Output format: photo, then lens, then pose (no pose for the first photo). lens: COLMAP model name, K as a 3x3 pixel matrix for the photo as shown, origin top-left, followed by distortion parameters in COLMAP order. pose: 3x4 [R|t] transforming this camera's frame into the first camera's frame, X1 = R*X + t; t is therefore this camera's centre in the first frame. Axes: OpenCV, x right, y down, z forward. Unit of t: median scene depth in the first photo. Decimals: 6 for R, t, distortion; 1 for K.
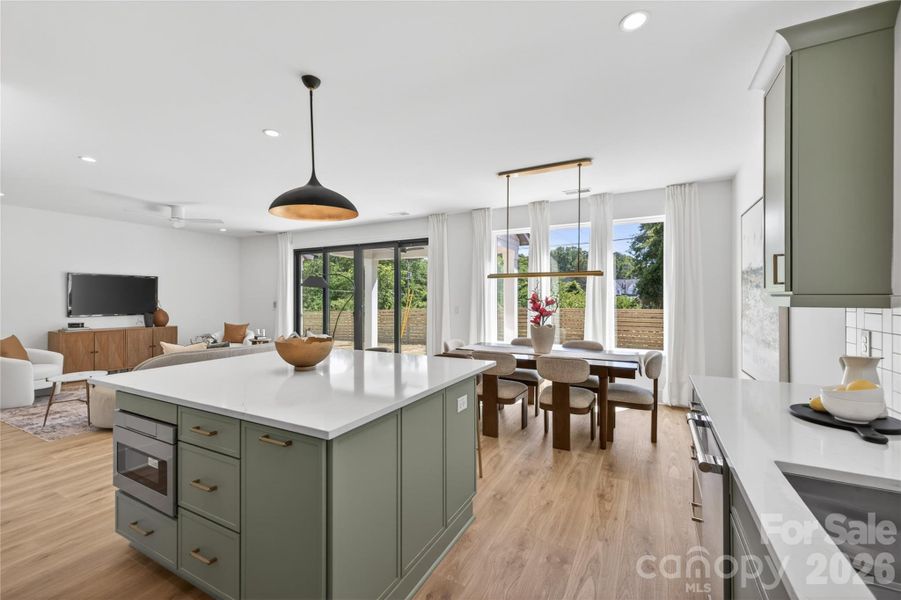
lens RADIAL K [[378.8, 0, 455.5], [0, 378.8, 296.5], [0, 0, 1]] dist [0.004127, -0.000360]
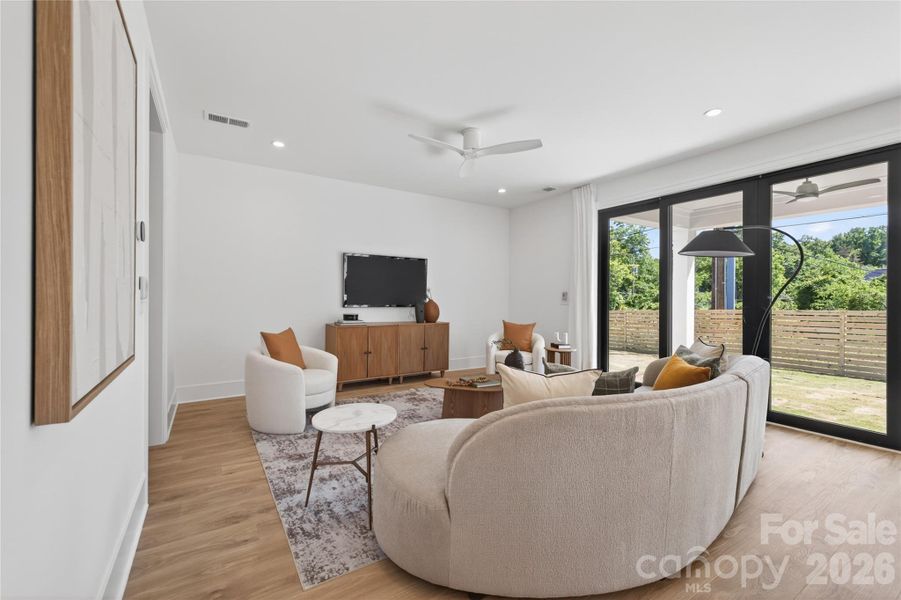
lens RADIAL K [[378.8, 0, 448.8], [0, 378.8, 296.4], [0, 0, 1]] dist [0.004127, -0.000360]
pose [[0.863647, 0.005509, -0.504067, -0.375354], [-0.006965, 0.999975, -0.001005, 0.027904], [0.504049, 0.004379, 0.863664, 0.373483]]
